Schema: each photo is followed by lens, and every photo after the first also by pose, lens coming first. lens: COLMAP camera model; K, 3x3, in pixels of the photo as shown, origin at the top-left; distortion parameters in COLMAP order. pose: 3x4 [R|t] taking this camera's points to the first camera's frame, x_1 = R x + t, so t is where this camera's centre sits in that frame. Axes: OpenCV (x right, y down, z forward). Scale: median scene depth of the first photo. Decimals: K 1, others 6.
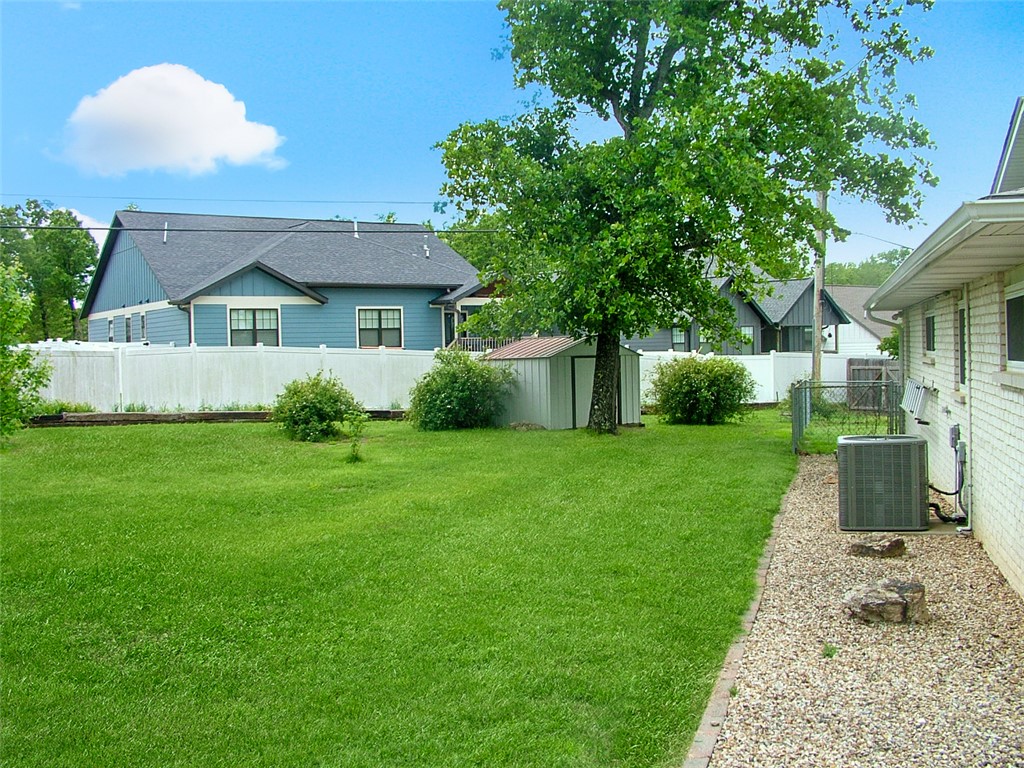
lens RADIAL K [[1049.3, 0, 511.9], [0, 1049.3, 384.6], [0, 0, 1]] dist [-0.100544, 0.000000]
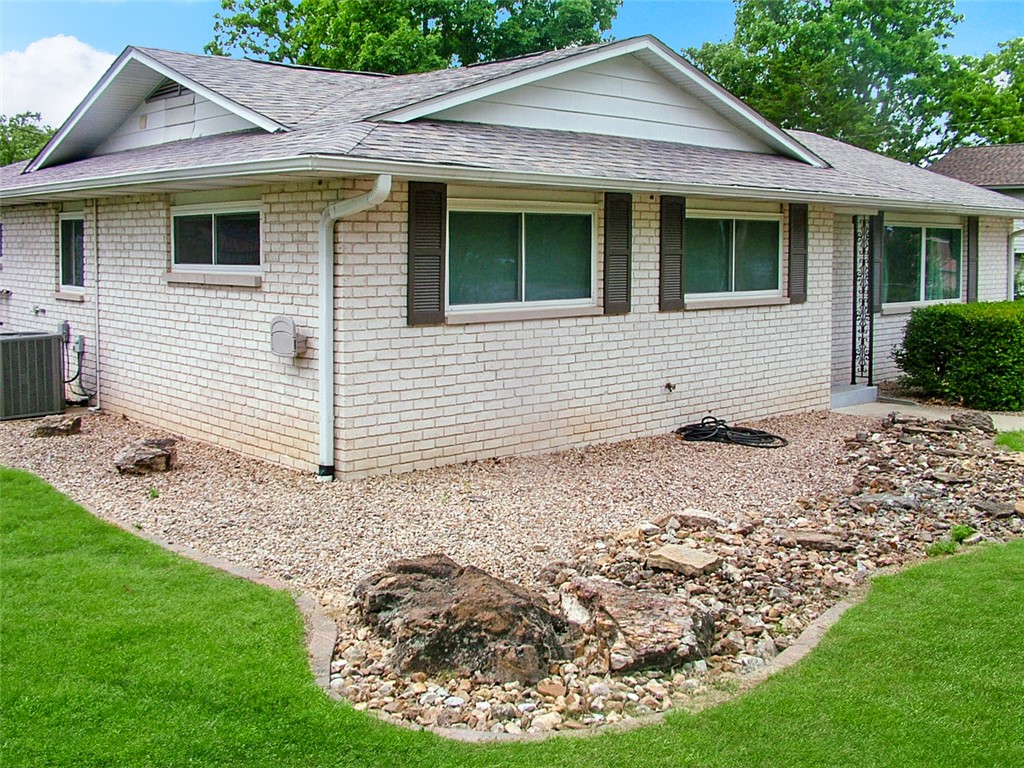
lens RADIAL K [[1049.3, 0, 511.2], [0, 1049.3, 381.2], [0, 0, 1]] dist [-0.100544, 0.000000]
pose [[0.509149, -0.082946, 0.856672, -0.407554], [0.008694, 0.995790, 0.091248, 0.007009], [-0.860635, -0.039011, 0.507726, -0.011482]]
